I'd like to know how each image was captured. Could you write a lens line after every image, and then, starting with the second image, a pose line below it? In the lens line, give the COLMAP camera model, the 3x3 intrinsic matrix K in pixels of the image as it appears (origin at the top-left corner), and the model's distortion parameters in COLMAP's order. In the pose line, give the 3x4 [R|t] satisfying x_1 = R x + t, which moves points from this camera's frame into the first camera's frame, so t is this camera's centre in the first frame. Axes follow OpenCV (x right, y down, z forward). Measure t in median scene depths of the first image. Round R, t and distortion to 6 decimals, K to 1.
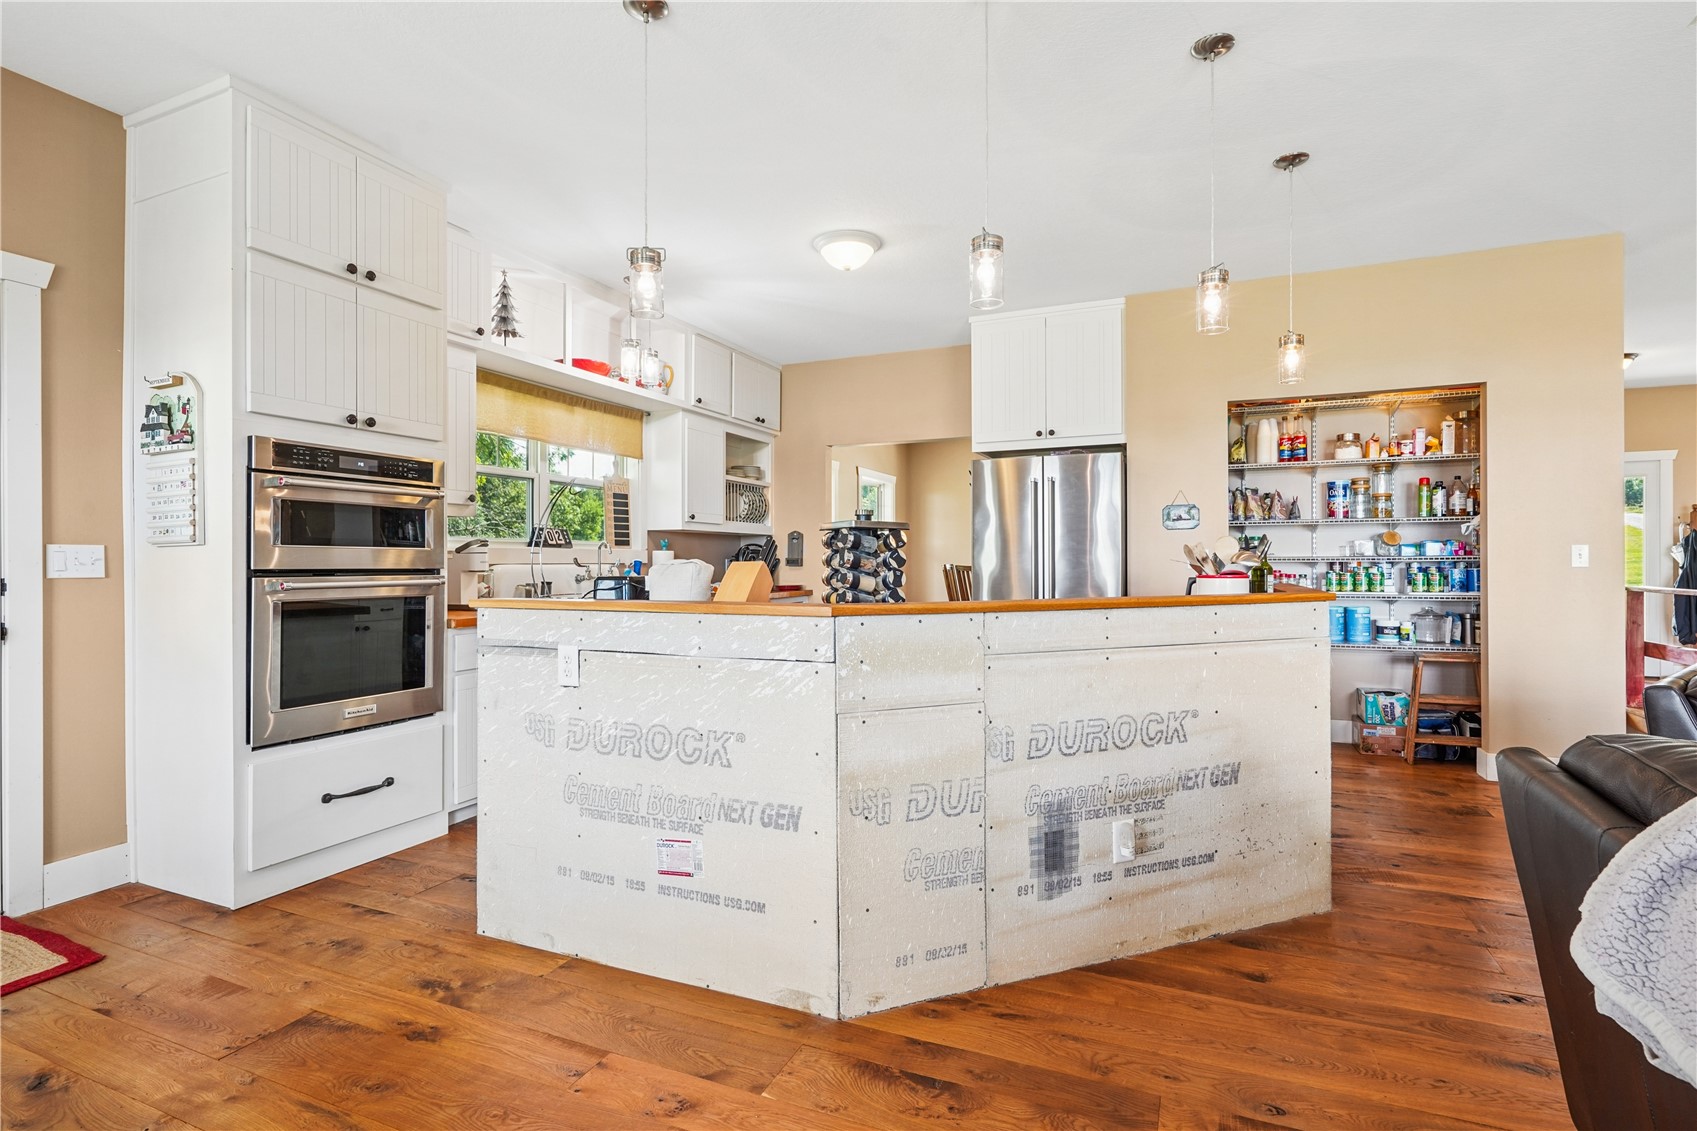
lens RADIAL K [[832.1, 0, 844.6], [0, 832.1, 561.2], [0, 0, 1]] dist [0.000575, -0.000078]
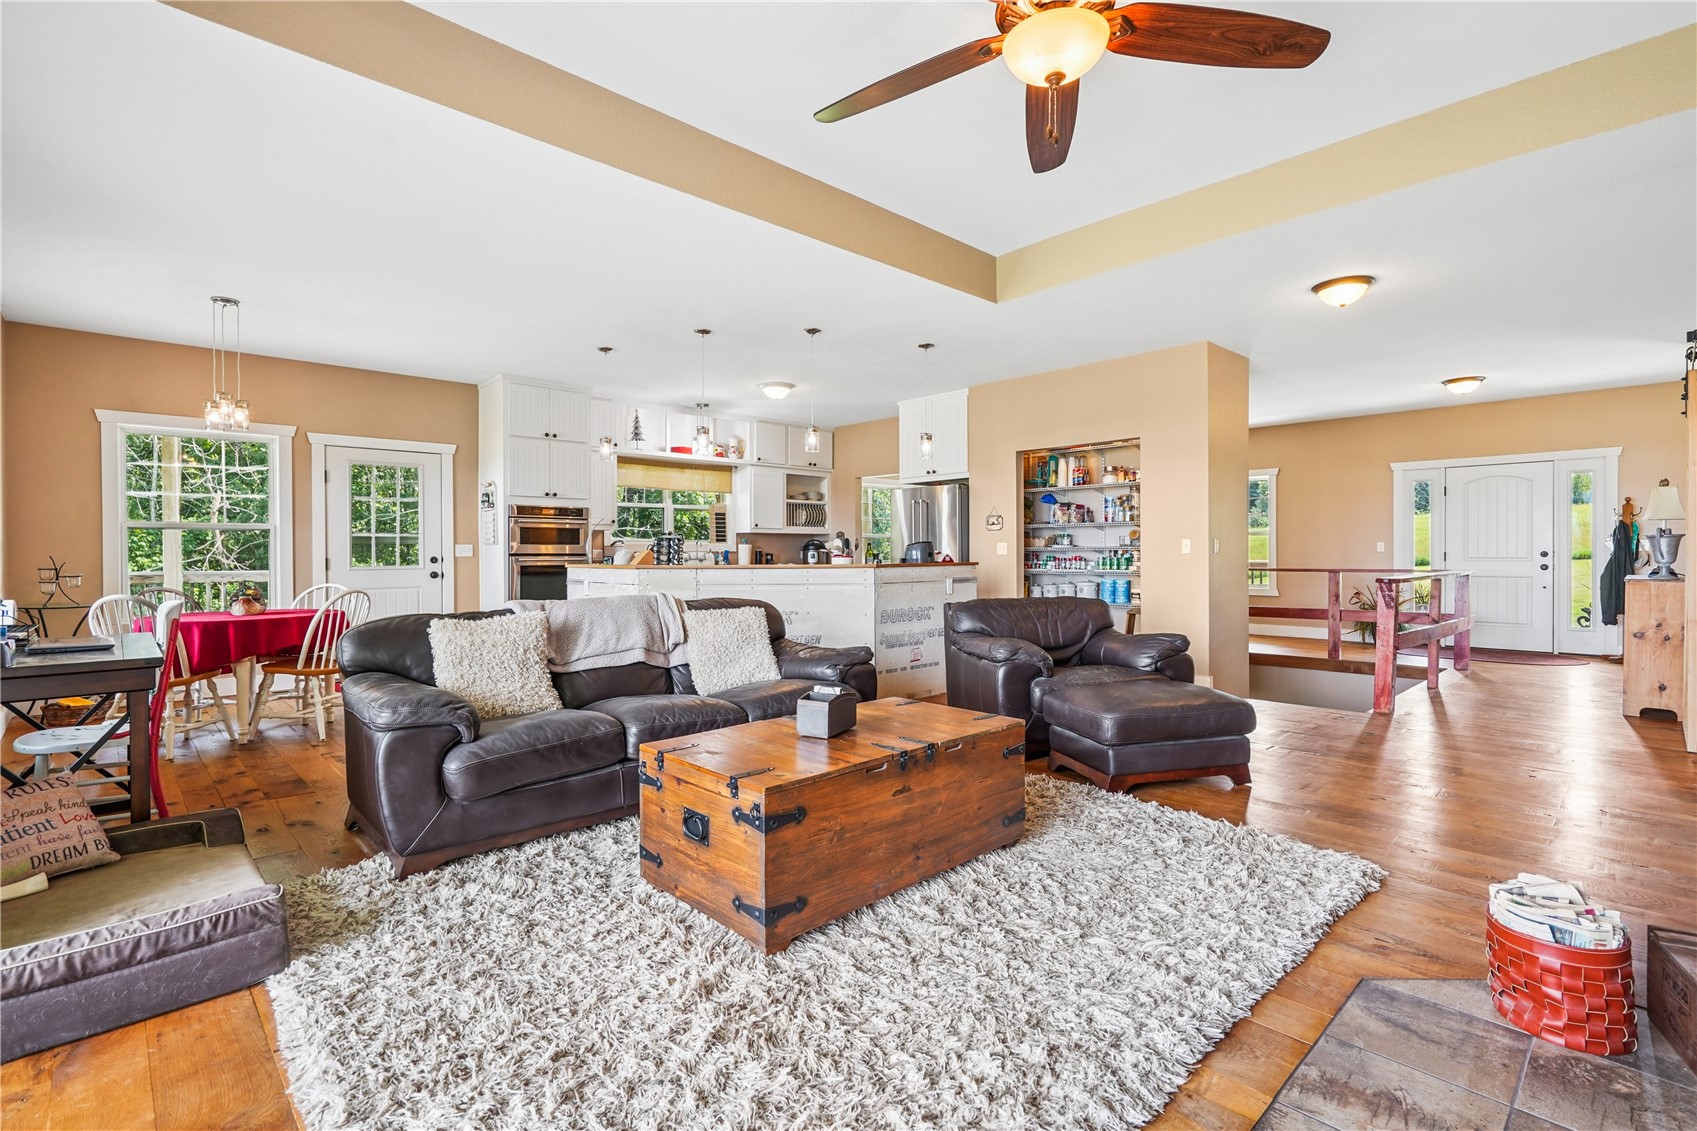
lens RADIAL K [[787.0, 0, 841.2], [0, 787.0, 563.0], [0, 0, 1]] dist [-0.001274, 0.001058]
pose [[0.920946, 0.004603, -0.389663, 0.756687], [0.001245, 0.999890, 0.014753, 0.002558], [0.389689, -0.014072, 0.920839, -0.556756]]
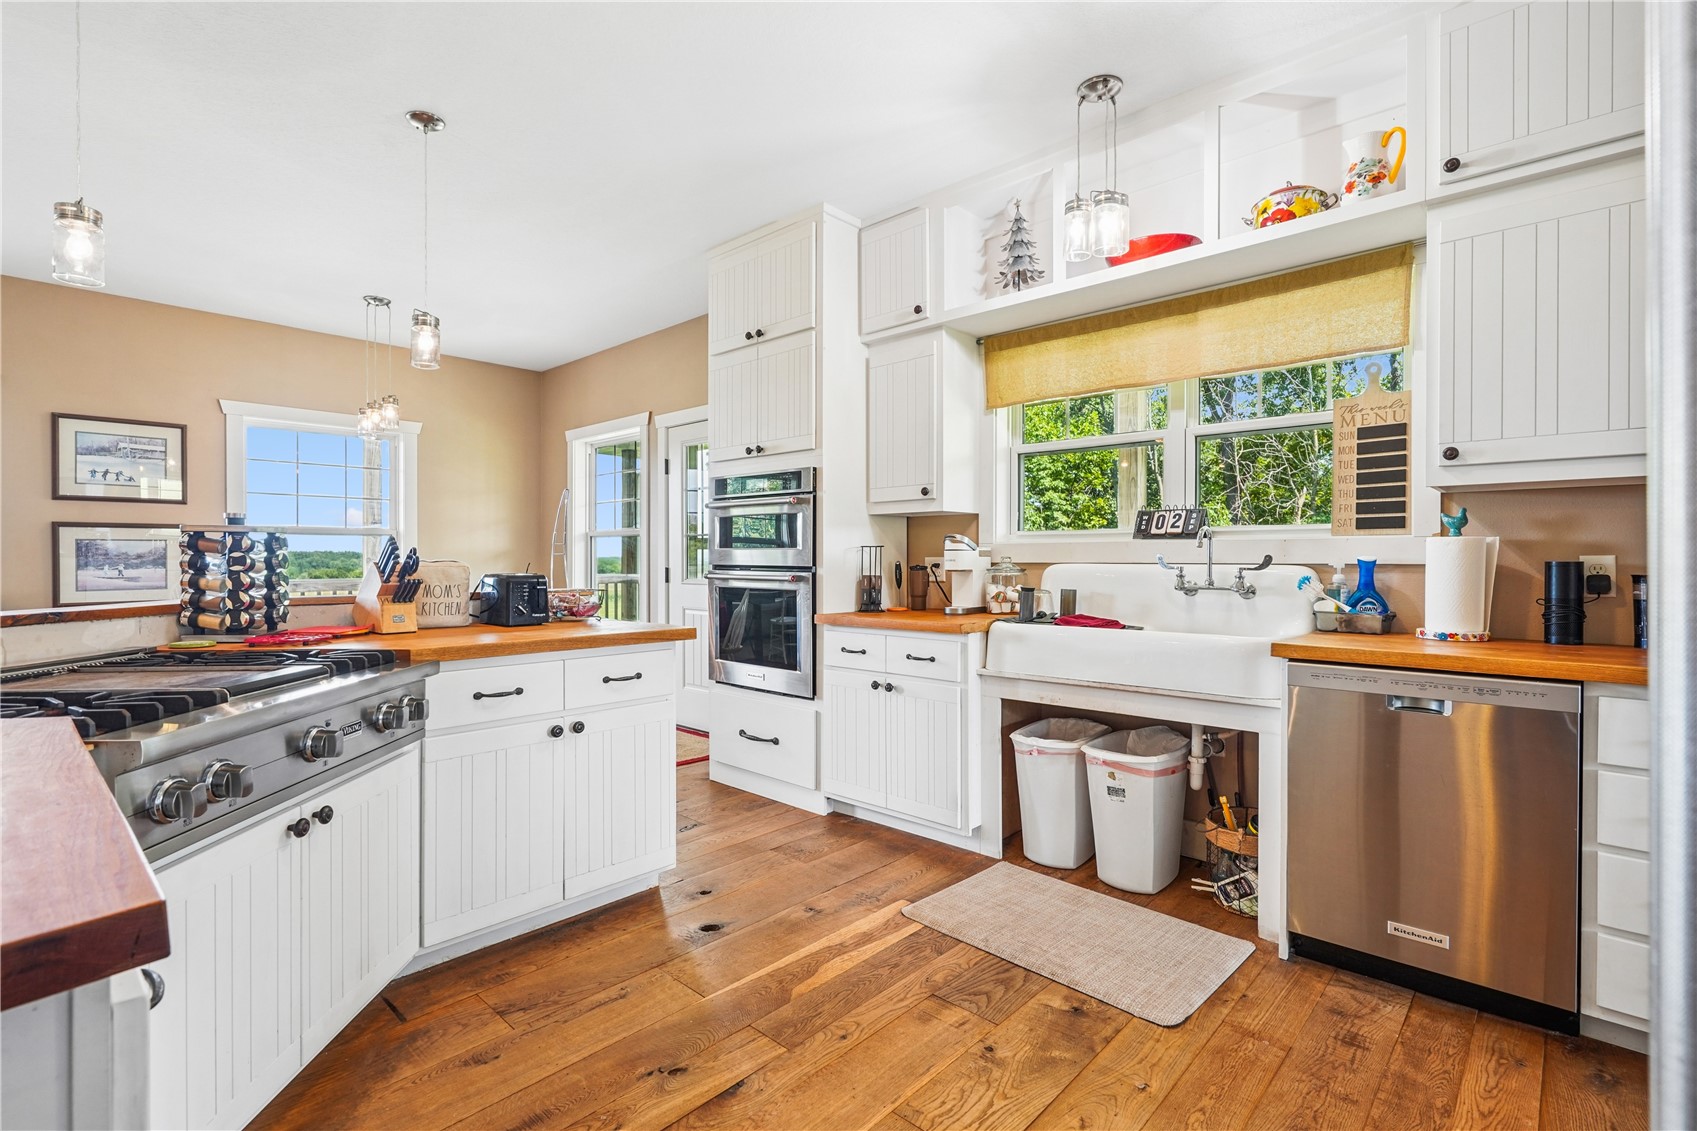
lens RADIAL K [[787.0, 0, 837.7], [0, 787.0, 563.2], [0, 0, 1]] dist [-0.001274, 0.001058]
pose [[-0.335801, 0.008243, -0.941897, 0.345126], [0.001099, 0.999964, 0.008359, -0.002676], [0.941932, 0.001772, -0.335799, 1.009153]]
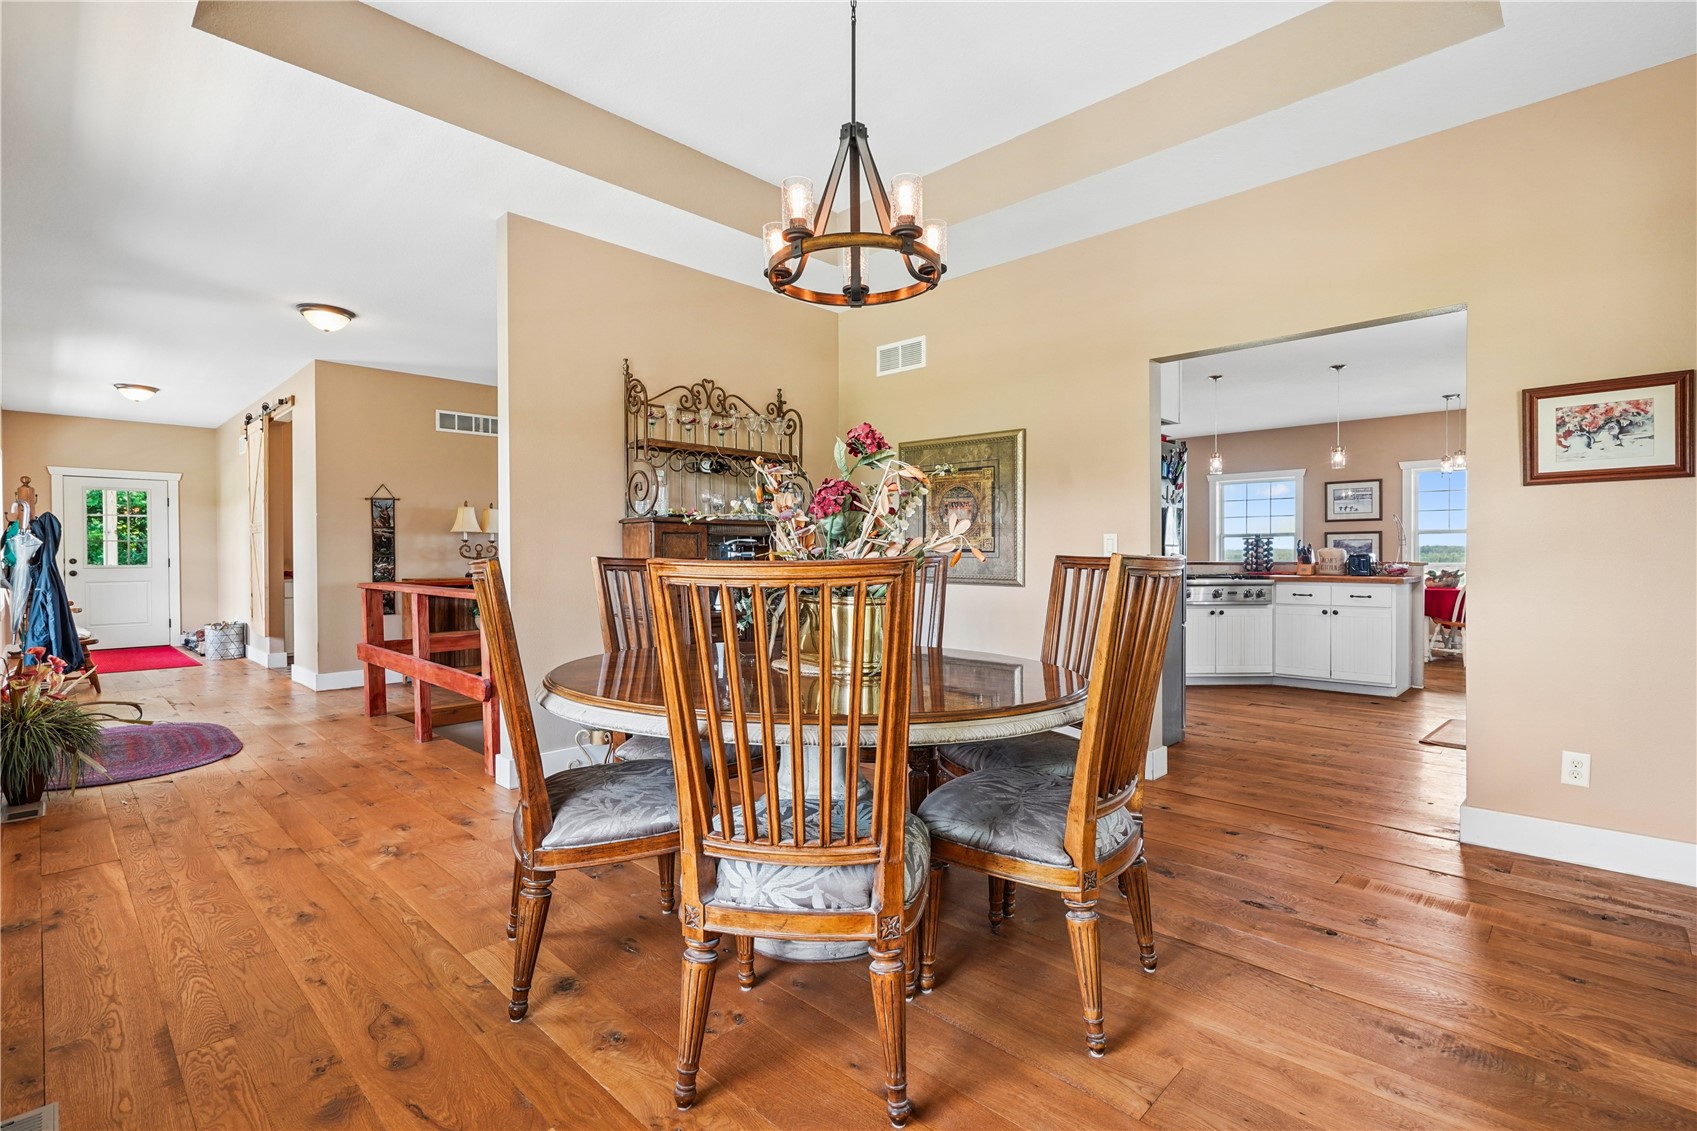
lens RADIAL K [[787.0, 0, 847.4], [0, 787.0, 561.3], [0, 0, 1]] dist [-0.001274, 0.001058]
pose [[-0.936382, 0.001287, 0.350980, 0.220414], [0.004678, 0.999950, 0.008813, 0.007369], [-0.350952, 0.009894, -0.936341, 2.214368]]
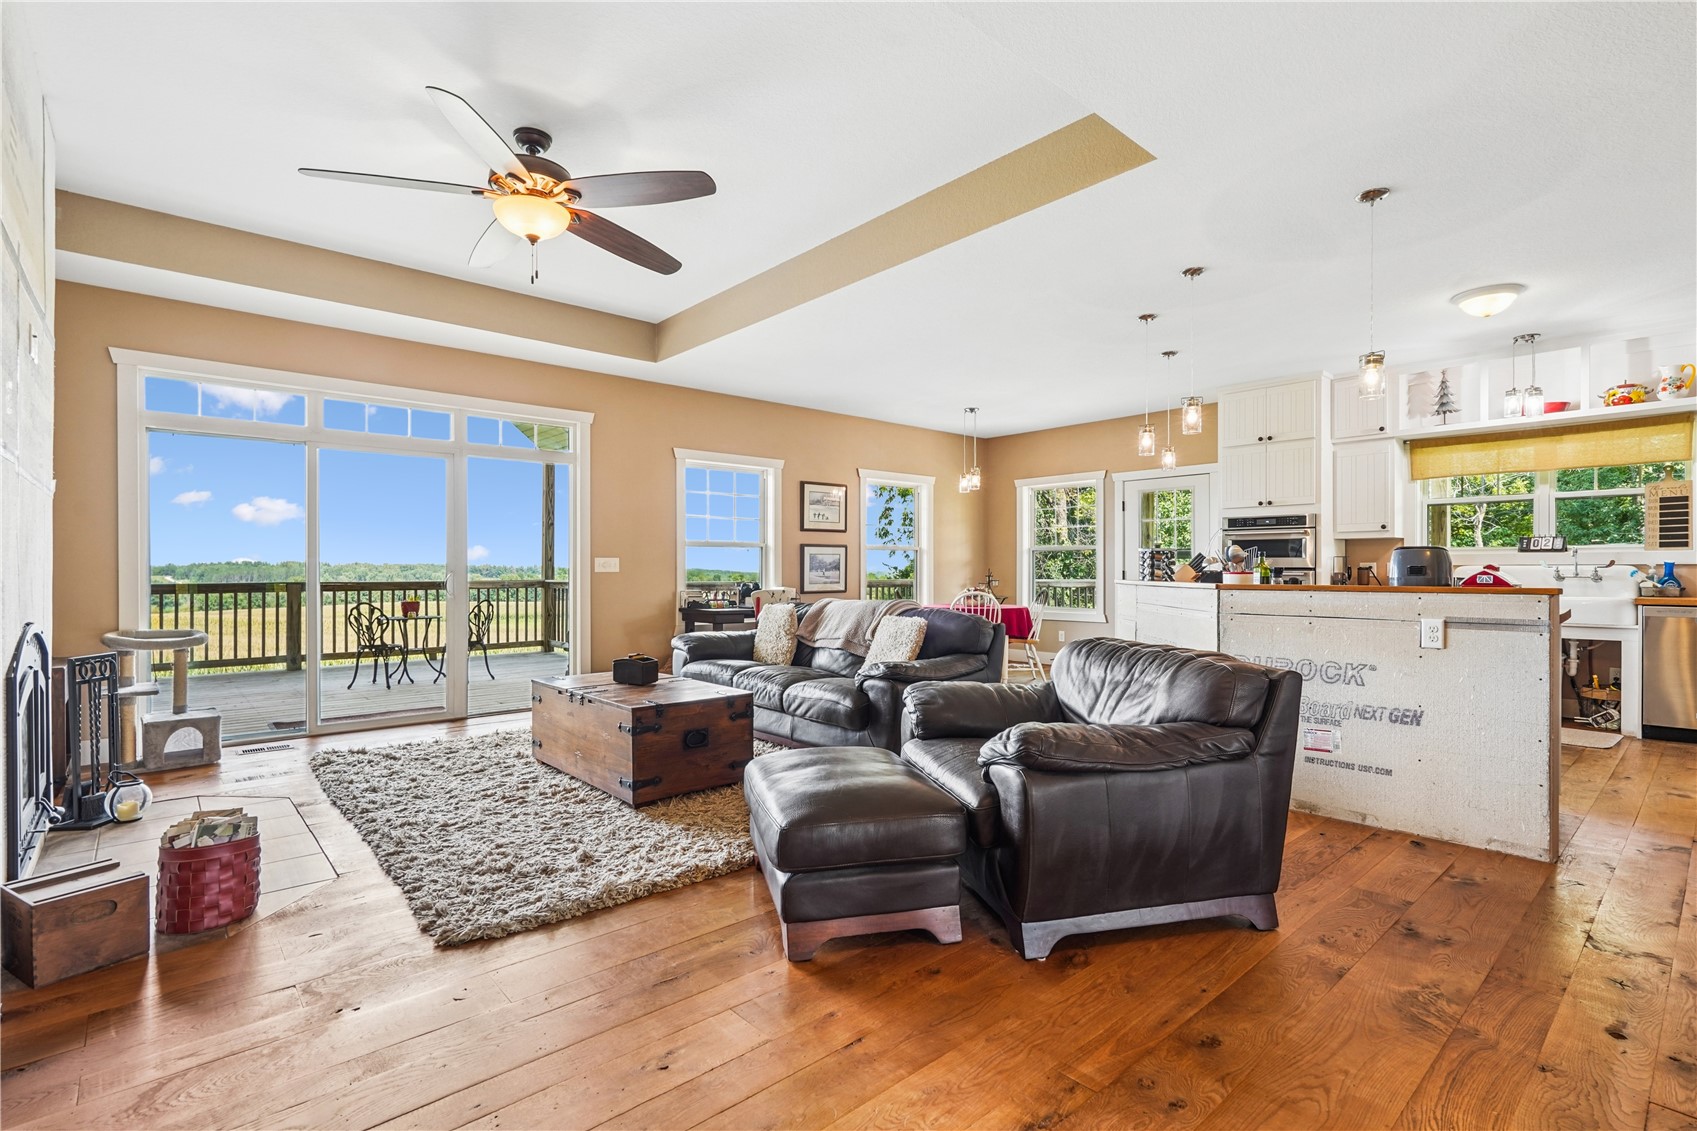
lens RADIAL K [[787.0, 0, 844.0], [0, 787.0, 571.5], [0, 0, 1]] dist [-0.001274, 0.001058]
pose [[-0.414141, 0.005620, -0.910196, 1.245507], [0.002924, 0.999984, 0.004844, 0.004420], [0.910208, -0.000655, -0.414151, 0.553912]]
